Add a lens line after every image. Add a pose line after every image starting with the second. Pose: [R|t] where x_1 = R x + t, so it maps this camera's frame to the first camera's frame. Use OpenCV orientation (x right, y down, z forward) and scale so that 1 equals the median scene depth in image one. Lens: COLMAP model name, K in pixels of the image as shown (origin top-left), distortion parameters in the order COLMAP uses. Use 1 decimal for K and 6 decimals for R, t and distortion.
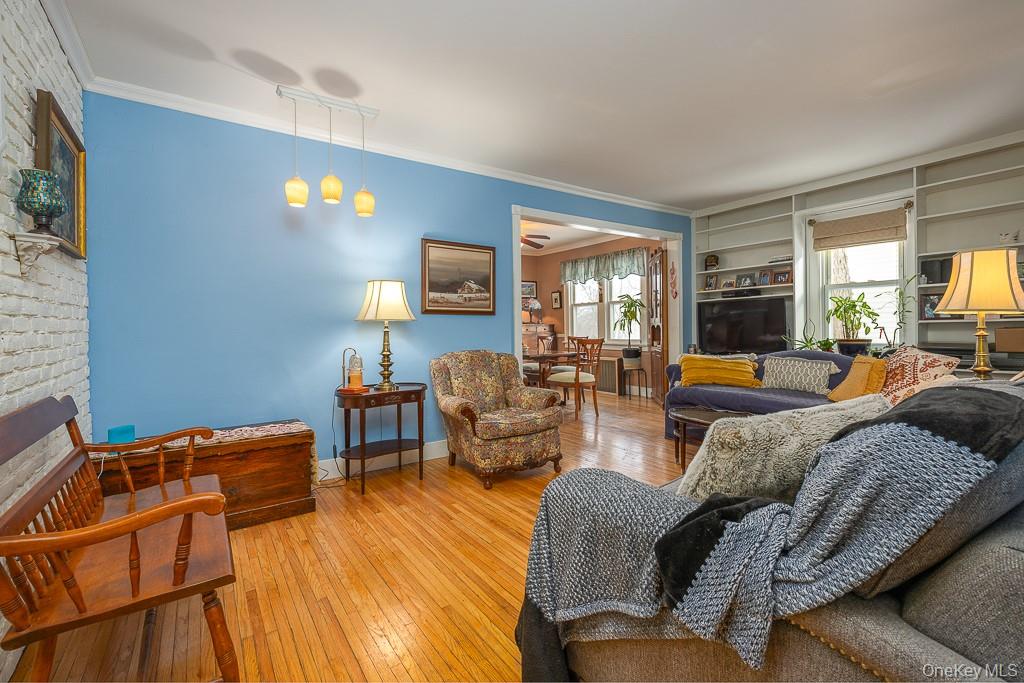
lens RADIAL K [[462.1, 0, 507.5], [0, 462.1, 332.7], [0, 0, 1]] dist [-0.002187, 0.000115]
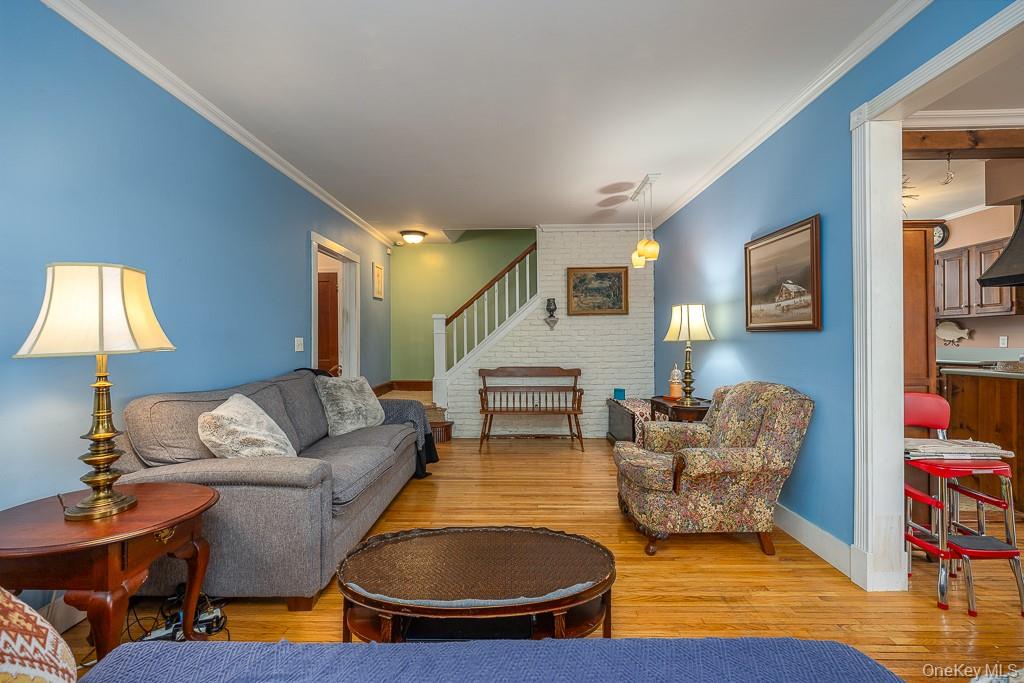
lens RADIAL K [[411.5, 0, 512.7], [0, 411.5, 342.9], [0, 0, 1]] dist [0.000991, -0.000479]
pose [[-0.587148, 0.023236, -0.809146, 0.623279], [0.008742, 0.999712, 0.022365, -0.038212], [0.809432, 0.006058, -0.587182, 1.000875]]
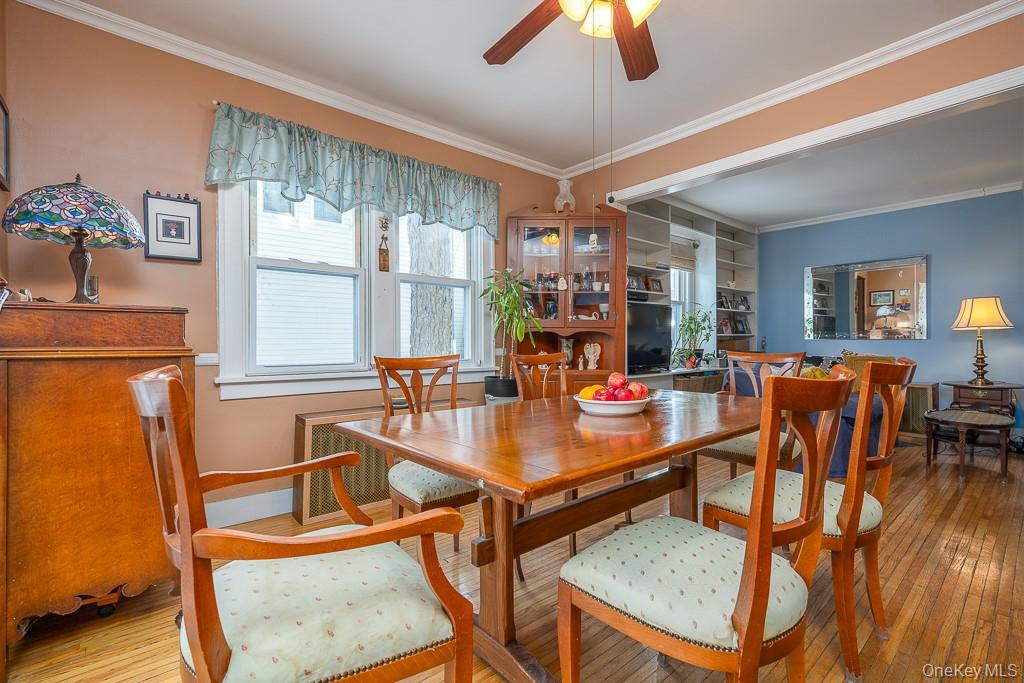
lens RADIAL K [[462.1, 0, 513.2], [0, 462.1, 343.2], [0, 0, 1]] dist [-0.002187, 0.000115]
pose [[-0.094020, 0.022228, 0.995322, -0.395628], [0.013935, 0.999682, -0.021009, 0.016425], [-0.995473, 0.011894, -0.094300, 1.704991]]
